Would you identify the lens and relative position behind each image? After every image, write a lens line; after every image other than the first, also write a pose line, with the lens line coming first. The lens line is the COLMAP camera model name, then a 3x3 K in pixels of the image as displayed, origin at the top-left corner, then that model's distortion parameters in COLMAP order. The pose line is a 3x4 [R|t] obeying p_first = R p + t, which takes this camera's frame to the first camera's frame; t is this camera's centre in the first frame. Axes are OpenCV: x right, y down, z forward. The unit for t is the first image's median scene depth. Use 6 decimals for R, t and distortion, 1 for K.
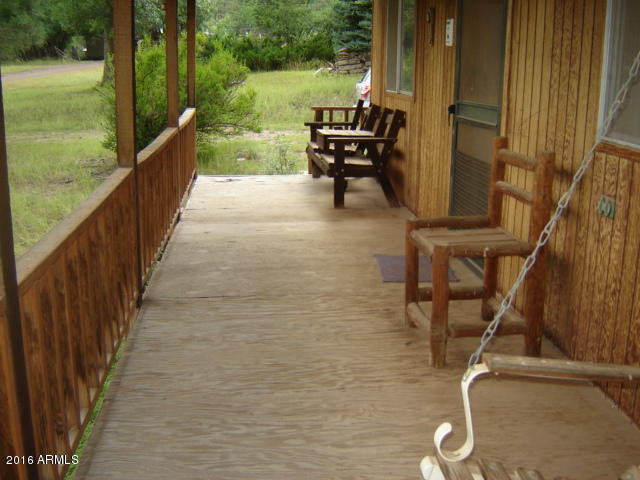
lens RADIAL K [[715.8, 0, 320.0], [0, 715.8, 240.0], [0, 0, 1]] dist [-0.130518, -0.012238]
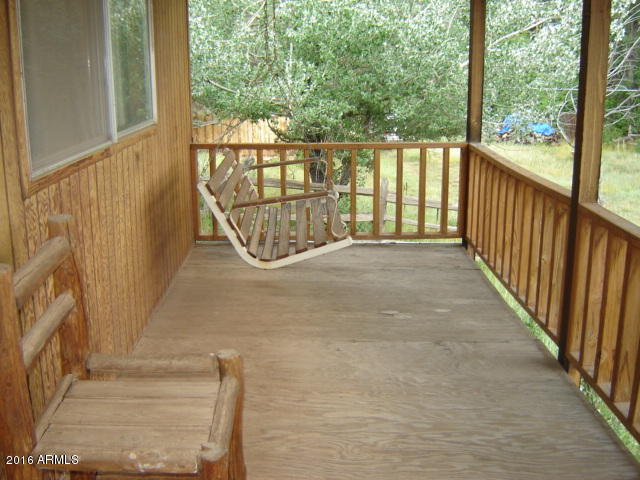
lens RADIAL K [[715.8, 0, 320.0], [0, 715.8, 240.0], [0, 0, 1]] dist [-0.130518, -0.012238]
pose [[-0.997369, -0.025727, 0.067769, 0.051675], [0.008959, 0.883980, 0.467438, -0.455652], [-0.071932, 0.466816, -0.881424, 1.775771]]
